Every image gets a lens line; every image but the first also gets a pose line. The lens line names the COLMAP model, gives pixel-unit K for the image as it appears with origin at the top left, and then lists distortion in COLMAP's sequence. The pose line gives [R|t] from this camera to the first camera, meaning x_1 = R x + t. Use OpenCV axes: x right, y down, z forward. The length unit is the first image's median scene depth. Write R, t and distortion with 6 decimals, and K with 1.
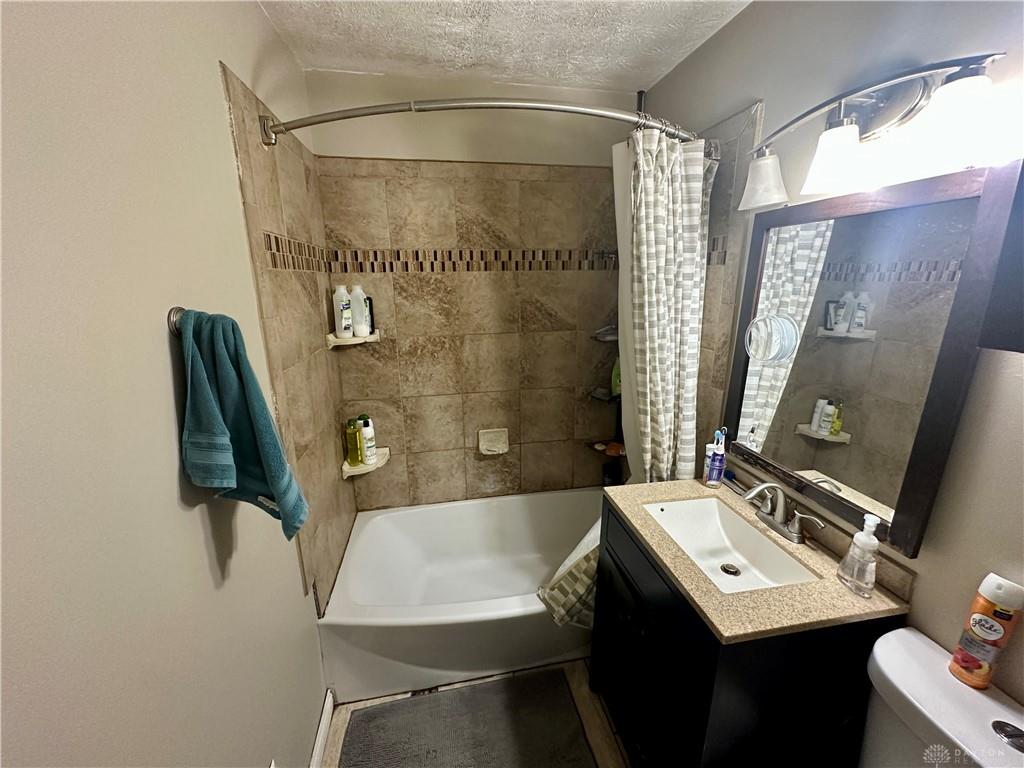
lens RADIAL K [[416.9, 0, 512.0], [0, 416.9, 384.0], [0, 0, 1]] dist [-0.003310, -0.000746]
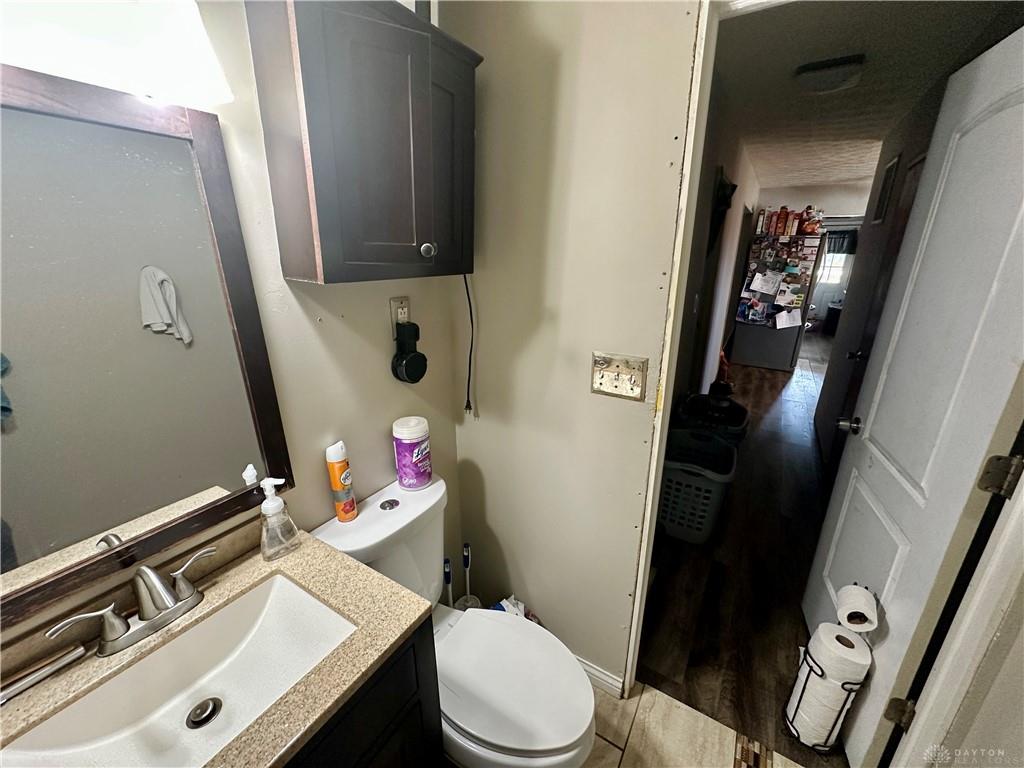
lens RADIAL K [[416.9, 0, 512.0], [0, 416.9, 384.0], [0, 0, 1]] dist [-0.003310, -0.000746]
pose [[-0.739579, -0.201917, 0.642069, -0.104129], [0.171073, 0.866222, 0.469461, -0.190840], [-0.650966, 0.457044, -0.606097, 0.933032]]
